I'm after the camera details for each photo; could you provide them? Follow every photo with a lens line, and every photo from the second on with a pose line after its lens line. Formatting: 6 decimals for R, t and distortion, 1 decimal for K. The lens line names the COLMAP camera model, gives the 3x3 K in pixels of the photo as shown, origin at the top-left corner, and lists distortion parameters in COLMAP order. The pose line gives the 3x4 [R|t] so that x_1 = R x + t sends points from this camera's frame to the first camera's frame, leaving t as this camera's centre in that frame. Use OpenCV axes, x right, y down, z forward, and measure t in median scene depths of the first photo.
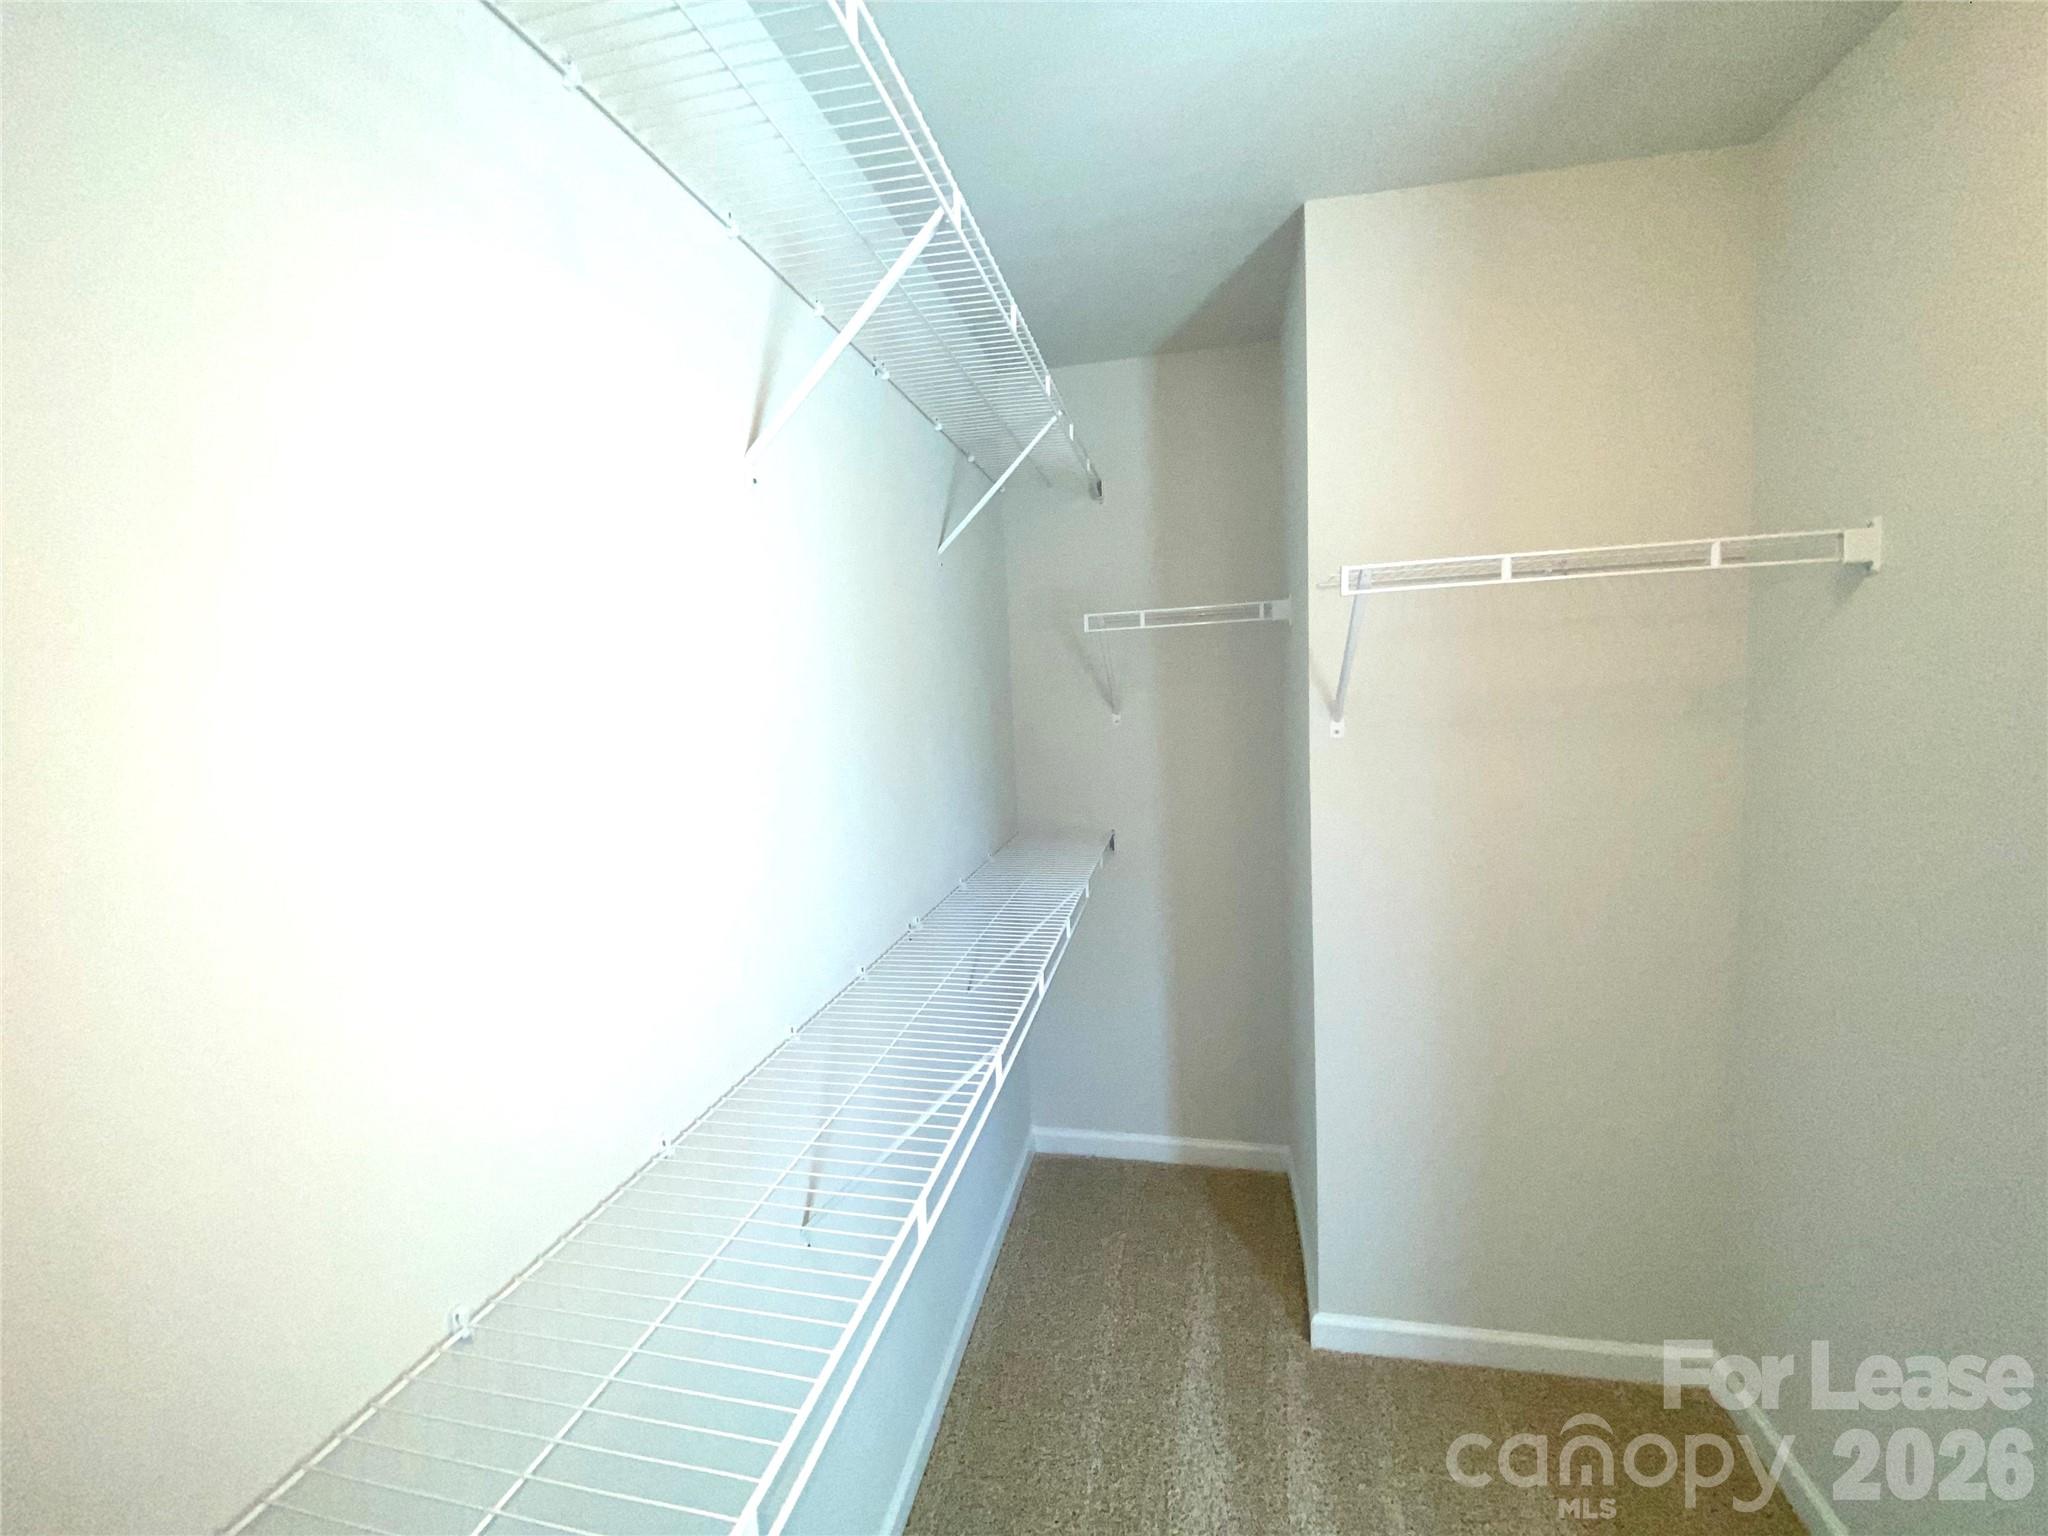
lens RADIAL K [[826.0, 0, 1035.5], [0, 826.0, 765.2], [0, 0, 1]] dist [0.047102, -0.033831]
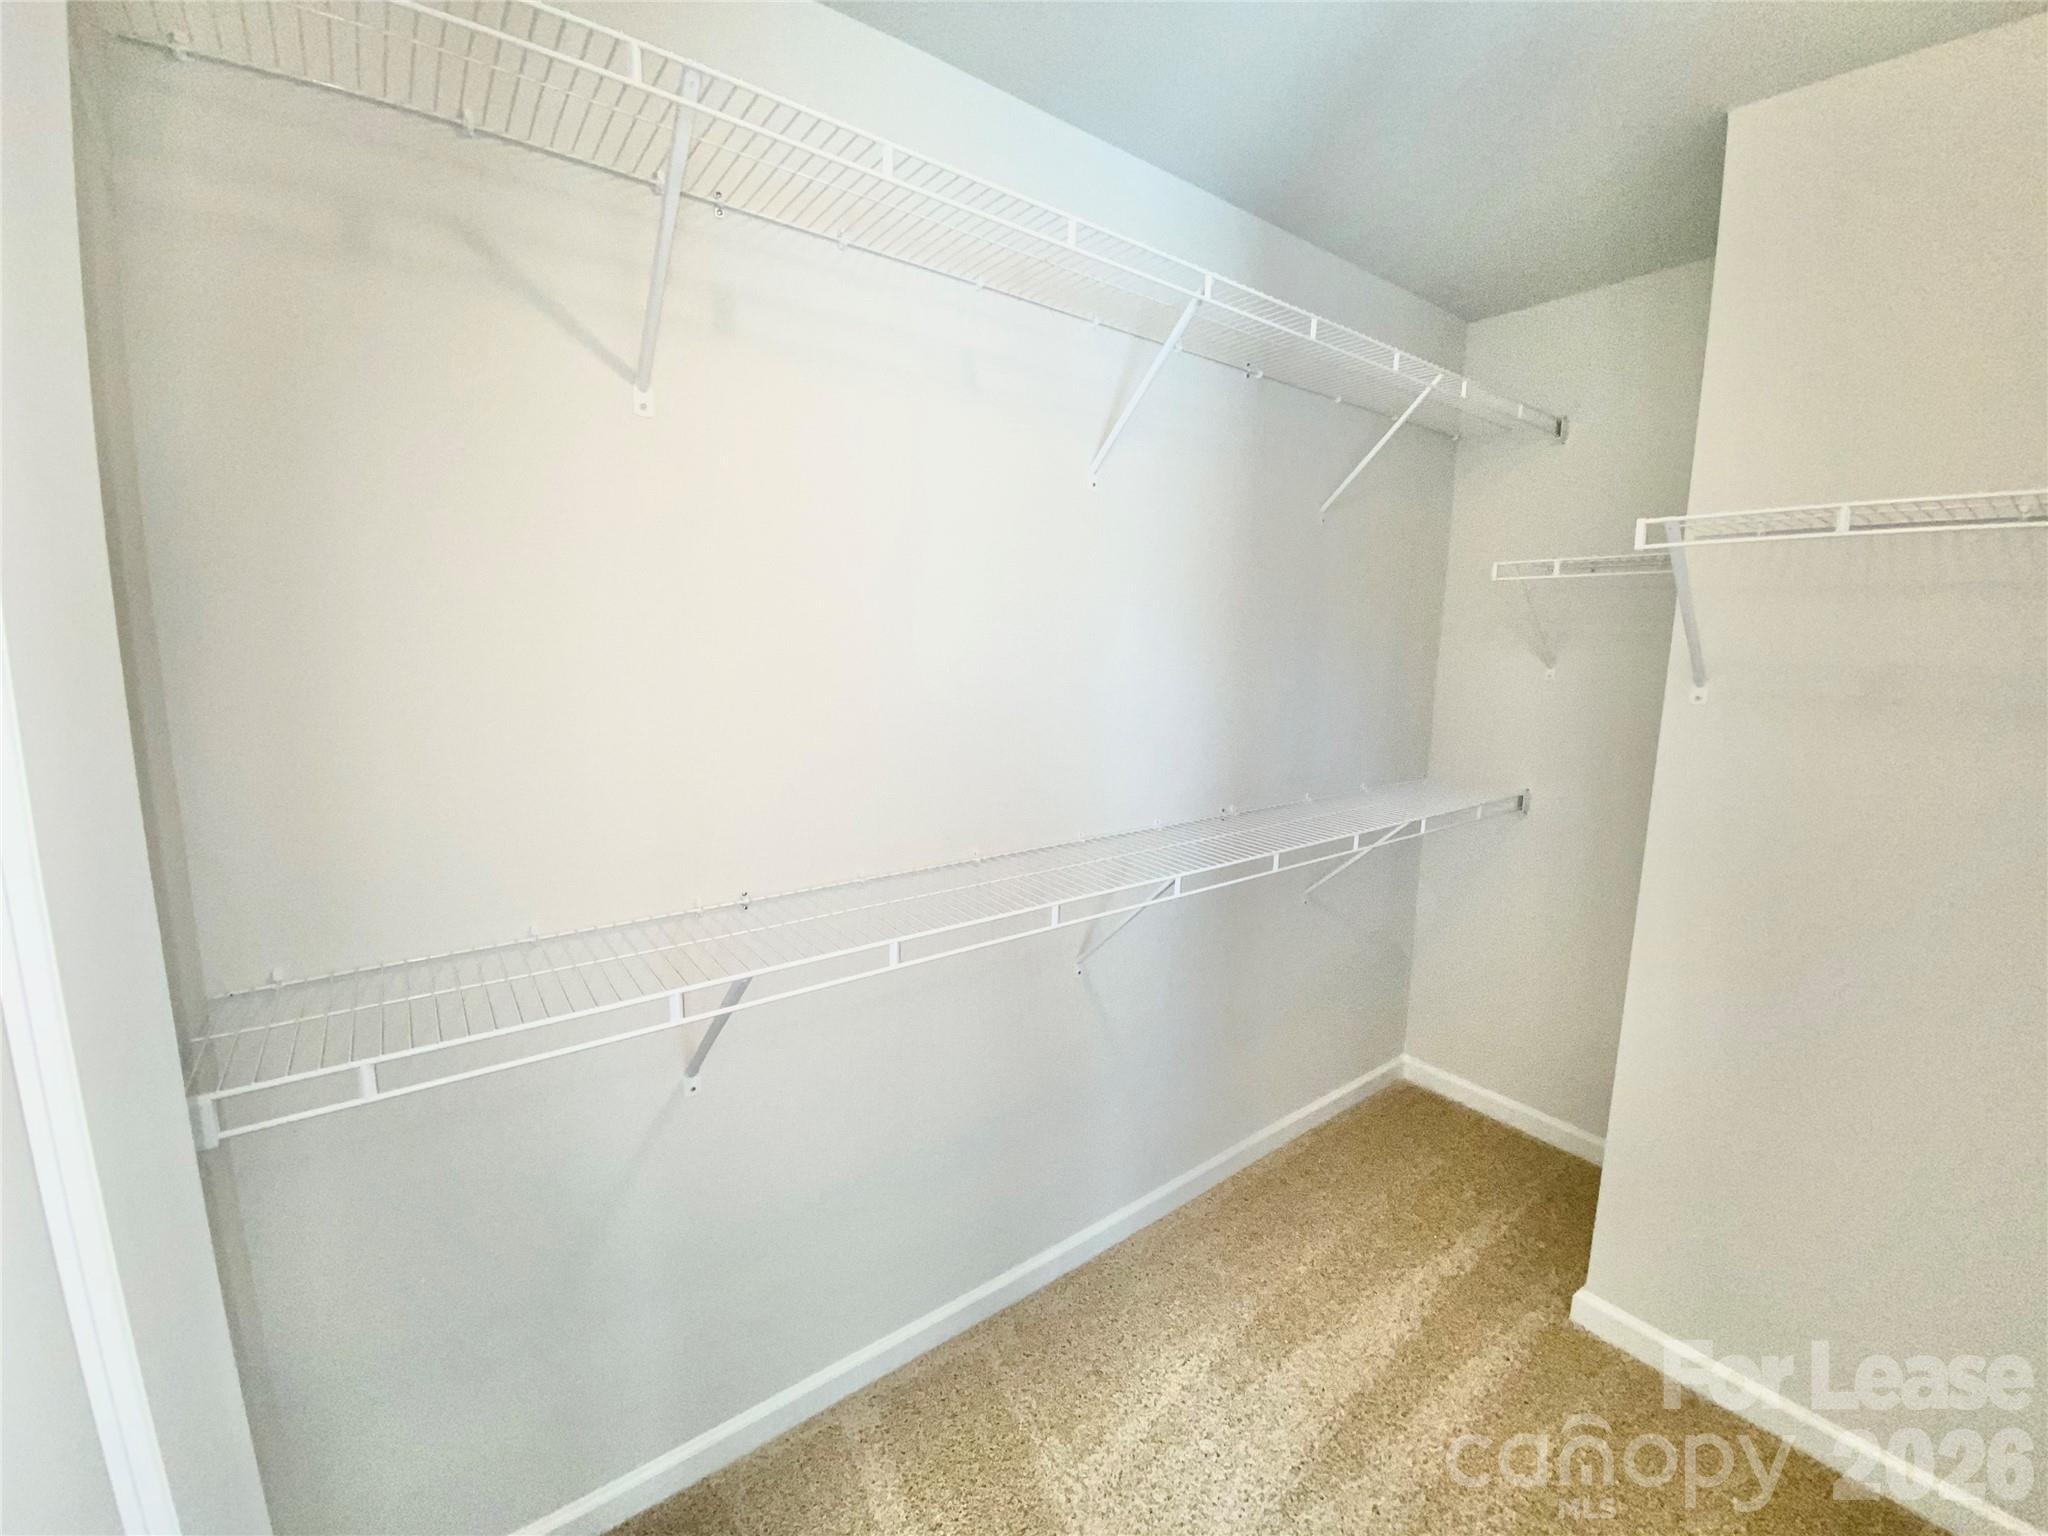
lens RADIAL K [[826.0, 0, 1035.5], [0, 826.0, 765.2], [0, 0, 1]] dist [0.047102, -0.033831]
pose [[0.753024, 0.158101, -0.638717, 0.392485], [-0.111788, 0.987332, 0.112601, 0.008957], [0.648428, -0.013390, 0.761158, -0.155984]]
